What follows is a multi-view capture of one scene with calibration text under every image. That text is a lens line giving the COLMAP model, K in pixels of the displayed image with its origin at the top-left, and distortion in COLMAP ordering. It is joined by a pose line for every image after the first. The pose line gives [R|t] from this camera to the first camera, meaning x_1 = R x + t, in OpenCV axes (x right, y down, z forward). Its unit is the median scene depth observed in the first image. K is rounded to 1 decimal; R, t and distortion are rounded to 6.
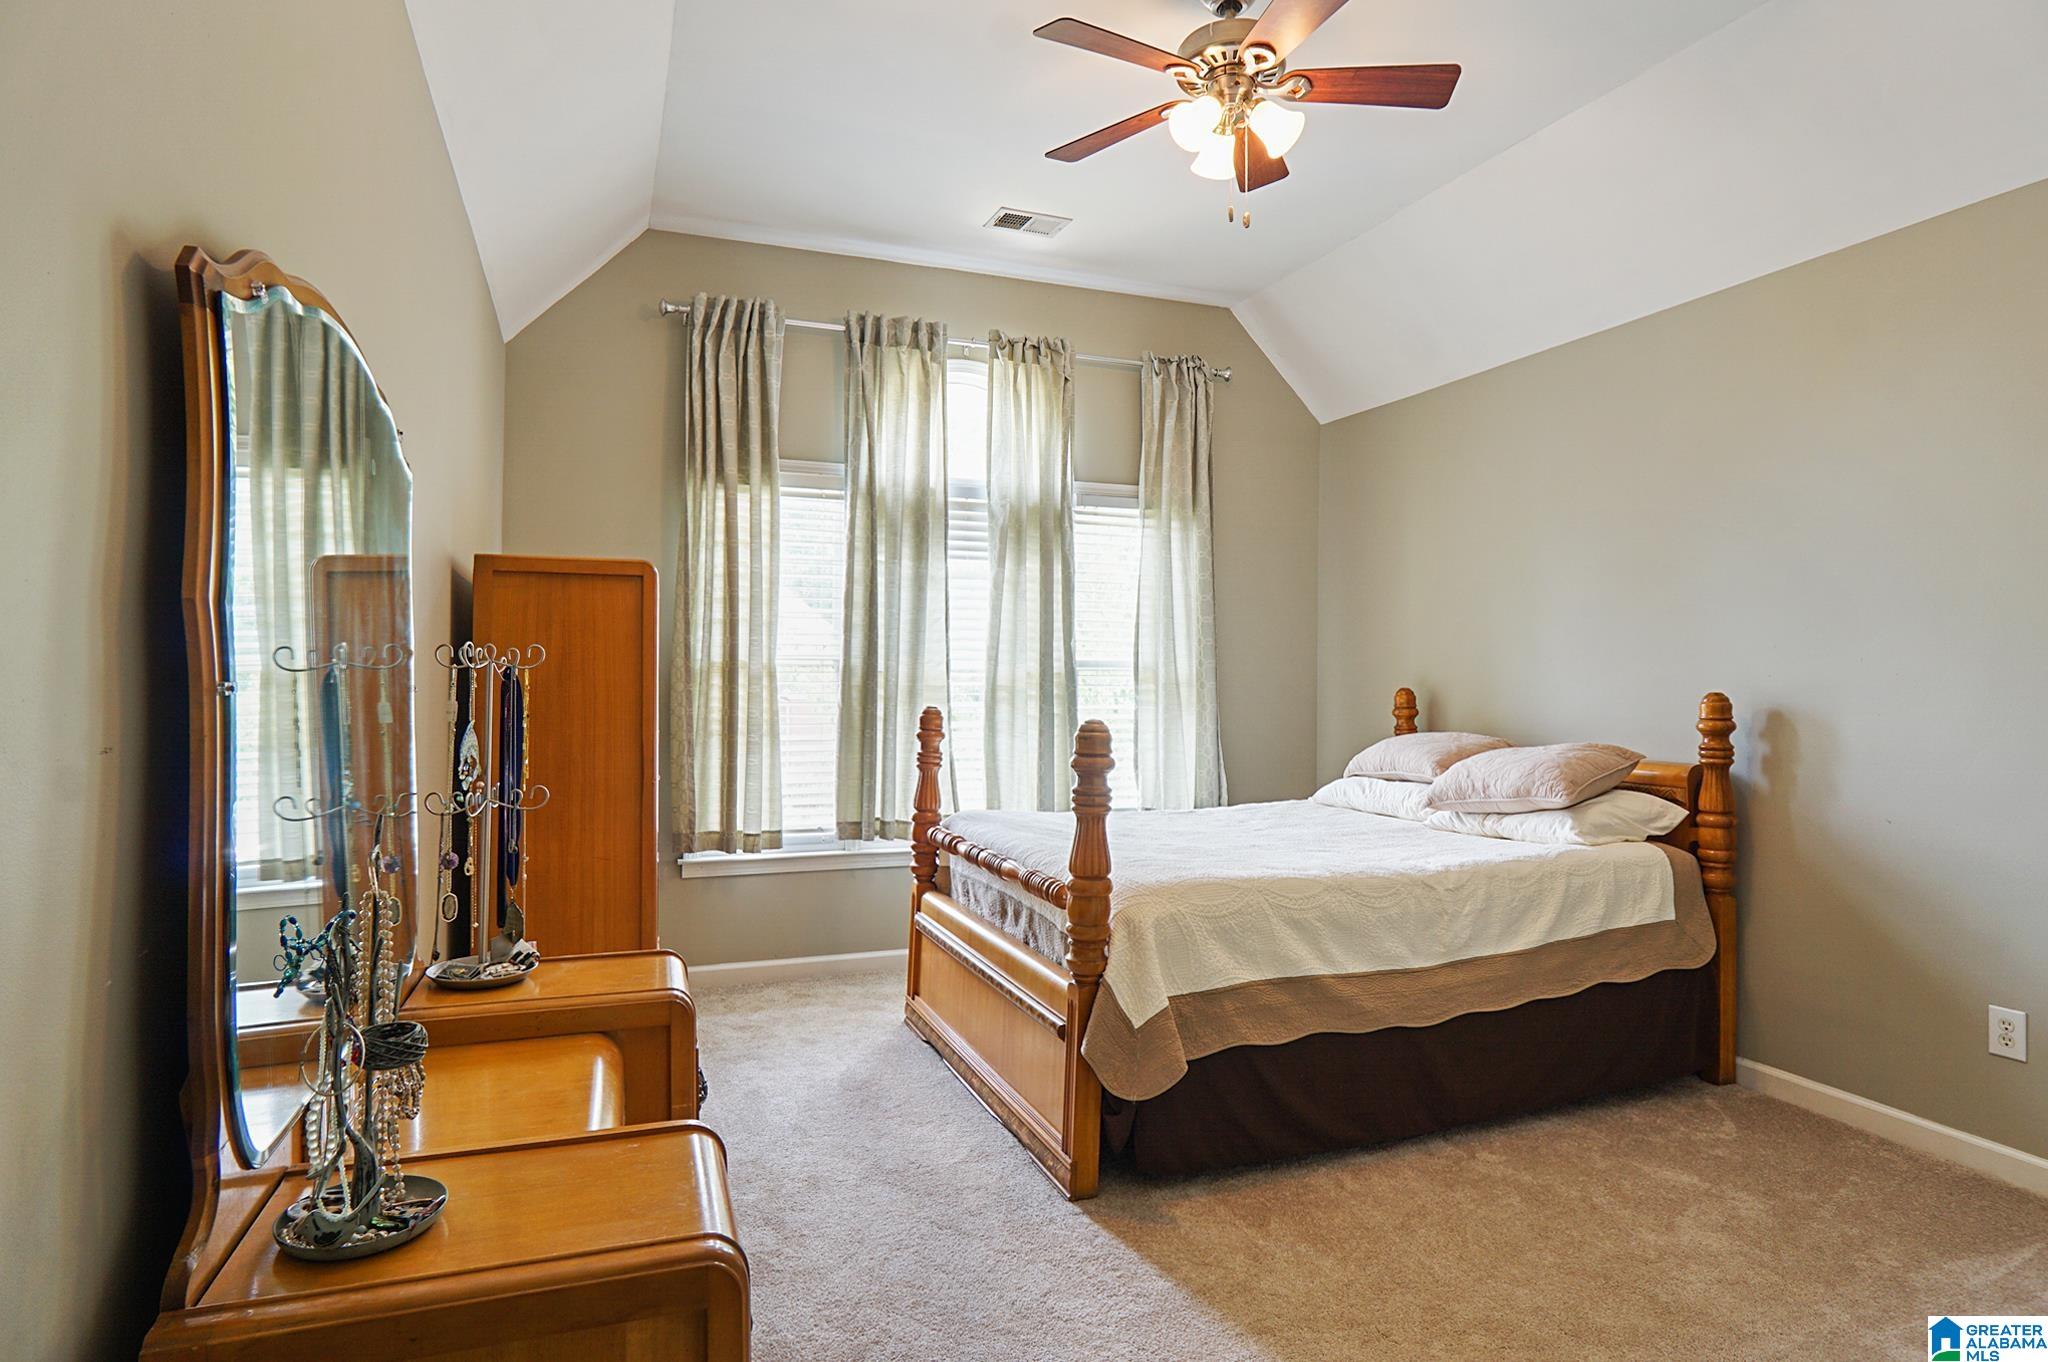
lens RADIAL K [[1119.3, 0, 1023.0], [0, 1119.3, 684.2], [0, 0, 1]] dist [-0.033757, 0.003634]
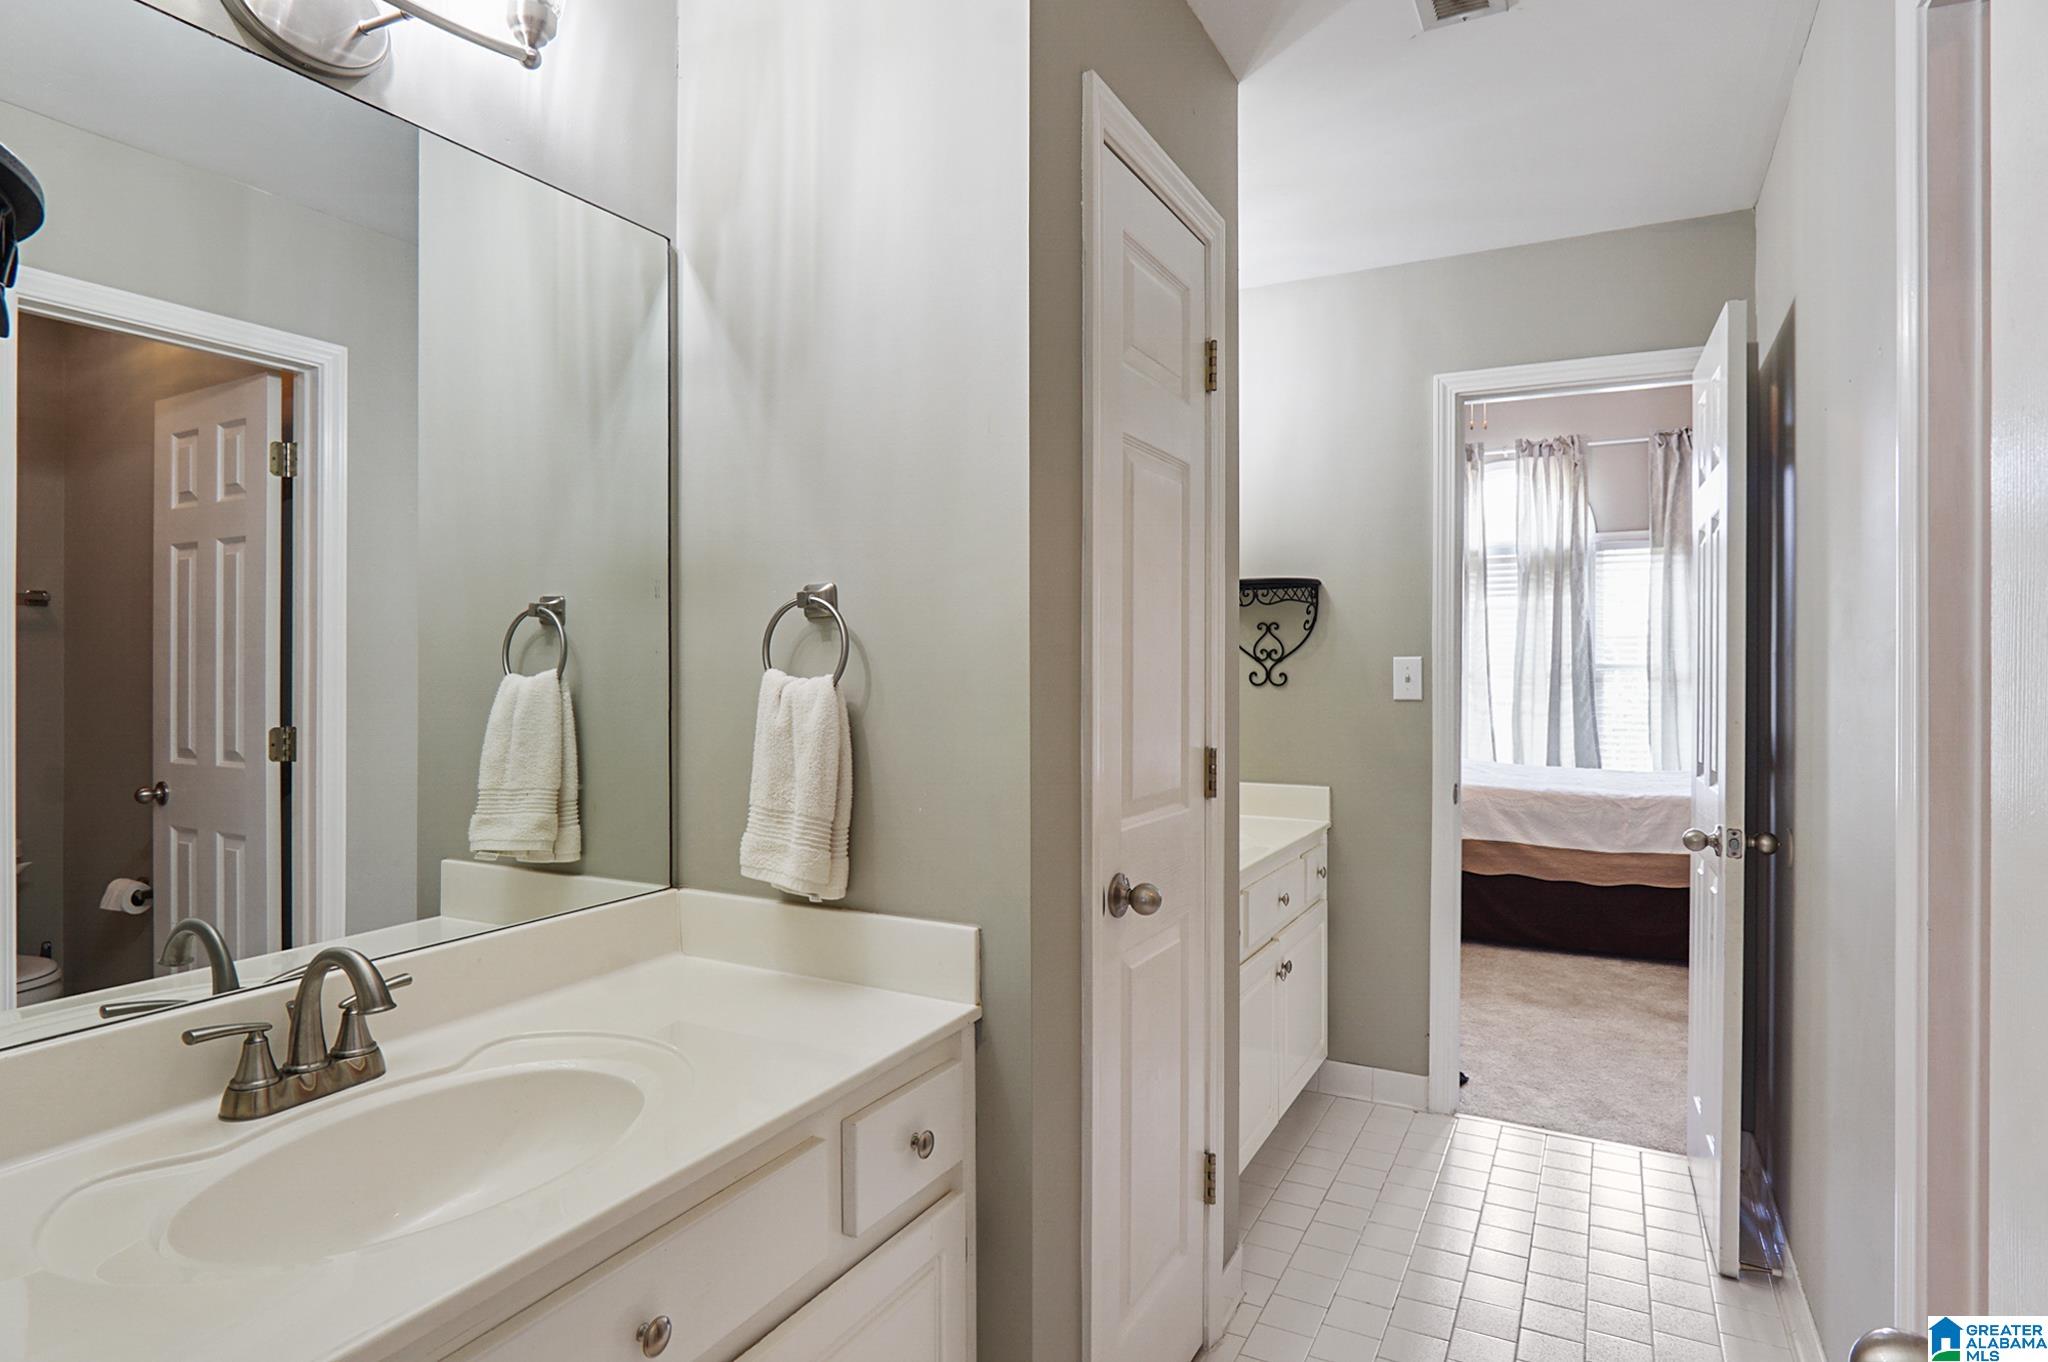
lens RADIAL K [[1119.3, 0, 1013.2], [0, 1119.3, 683.2], [0, 0, 1]] dist [-0.033757, 0.003634]
pose [[0.667765, 0.002945, -0.744366, 0.708004], [0.001838, 0.999983, 0.005605, -0.006200], [0.744370, -0.005111, 0.667748, -0.540792]]
